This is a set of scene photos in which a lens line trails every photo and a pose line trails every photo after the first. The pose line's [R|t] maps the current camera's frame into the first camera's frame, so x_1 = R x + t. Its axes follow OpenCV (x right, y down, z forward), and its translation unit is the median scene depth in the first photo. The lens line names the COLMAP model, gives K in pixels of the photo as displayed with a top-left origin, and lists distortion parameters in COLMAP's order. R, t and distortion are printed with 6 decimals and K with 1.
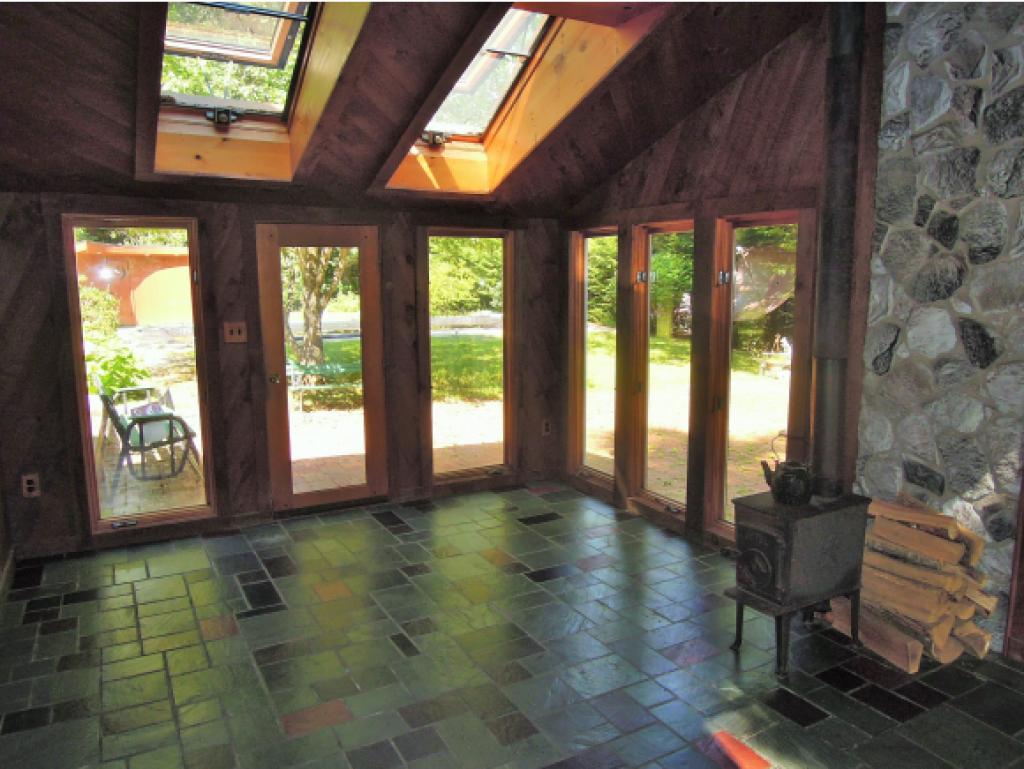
lens RADIAL K [[731.7, 0, 509.3], [0, 731.7, 386.3], [0, 0, 1]] dist [0.002991, -0.001556]
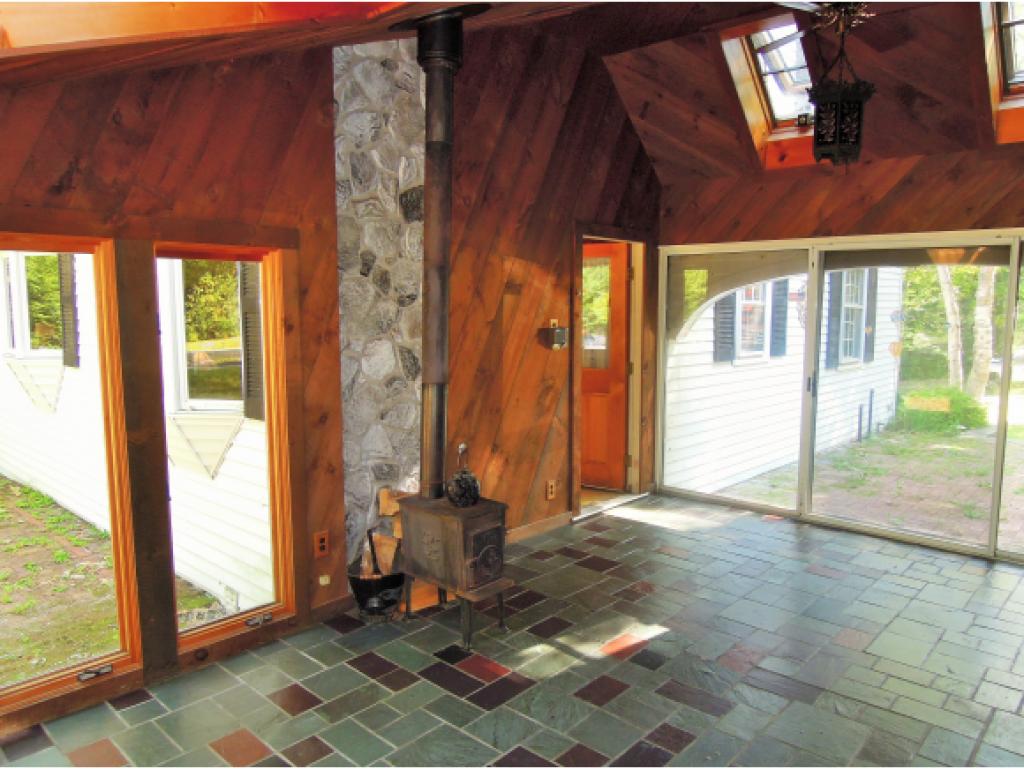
lens RADIAL K [[731.7, 0, 509.3], [0, 731.7, 382.7], [0, 0, 1]] dist [0.002991, -0.001556]
pose [[-0.309465, -0.111624, 0.944337, -0.715980], [0.138430, 0.977219, 0.160875, -0.212129], [-0.940781, 0.180510, -0.286963, 1.185470]]
